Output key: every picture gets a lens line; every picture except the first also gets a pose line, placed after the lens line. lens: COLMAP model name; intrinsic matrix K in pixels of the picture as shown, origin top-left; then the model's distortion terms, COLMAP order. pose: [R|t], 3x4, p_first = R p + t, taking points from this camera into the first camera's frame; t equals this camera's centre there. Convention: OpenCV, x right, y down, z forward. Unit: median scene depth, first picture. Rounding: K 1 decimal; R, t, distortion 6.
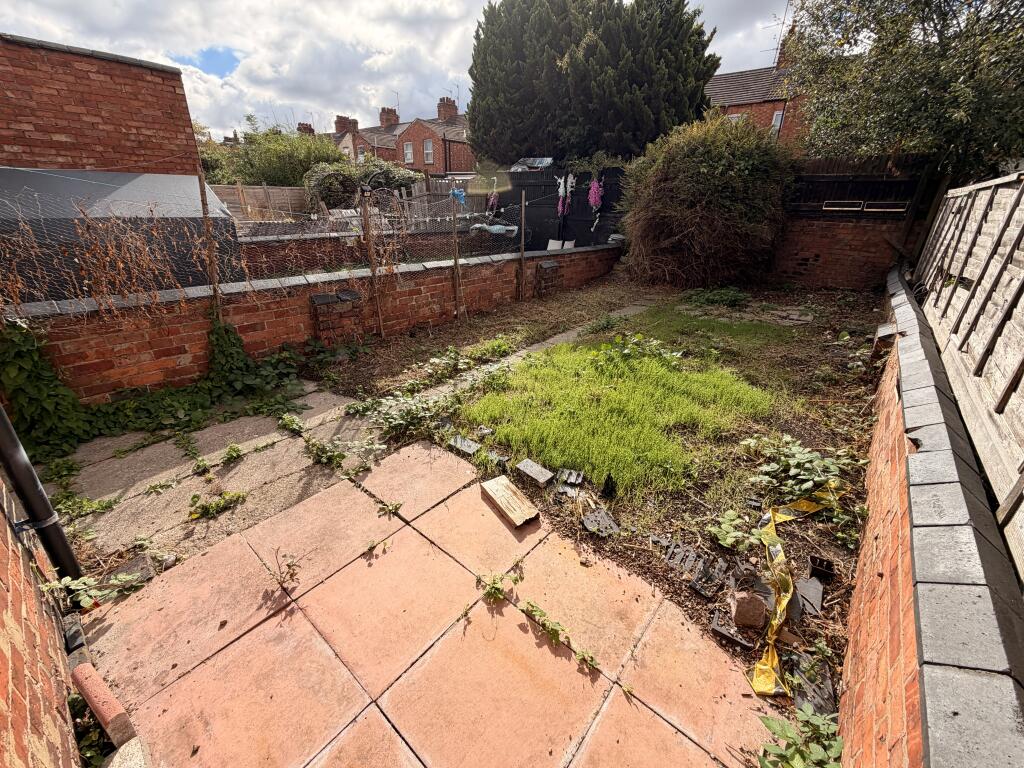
lens RADIAL K [[405.5, 0, 513.2], [0, 405.5, 383.4], [0, 0, 1]] dist [-0.001890, -0.000265]
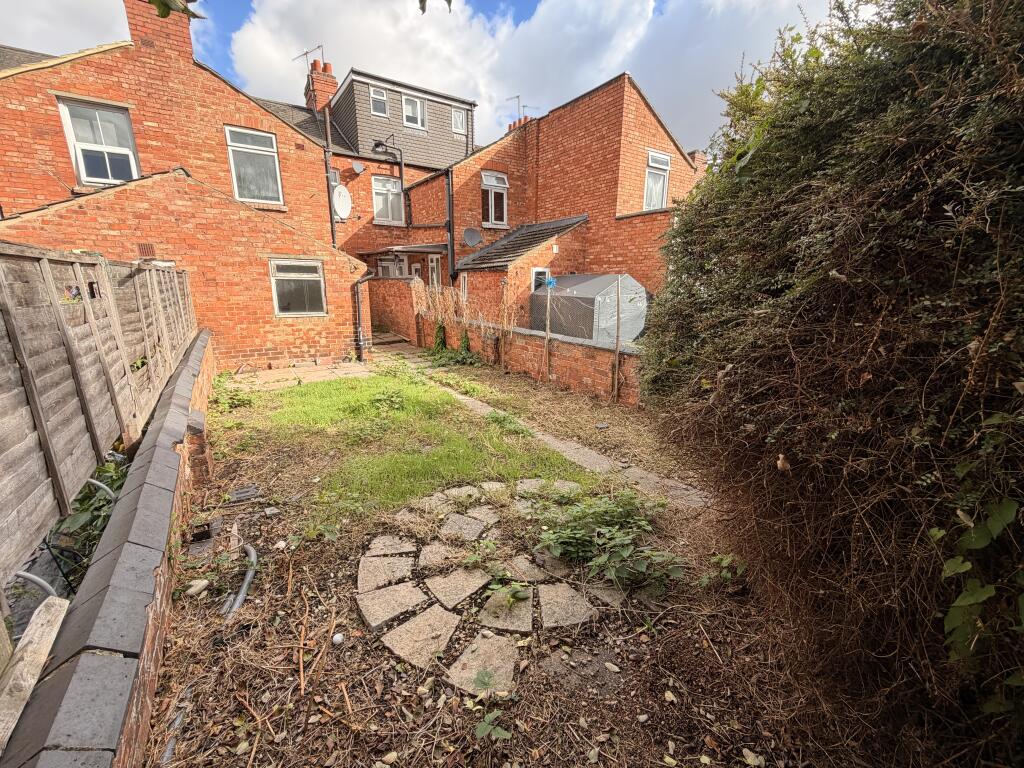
lens RADIAL K [[405.5, 0, 513.7], [0, 405.5, 382.7], [0, 0, 1]] dist [-0.001890, -0.000265]
pose [[-0.263694, 0.210357, -0.941390, 0.998559], [-0.400323, 0.864053, 0.305211, -0.482806], [0.877614, 0.457342, -0.143635, 1.105720]]
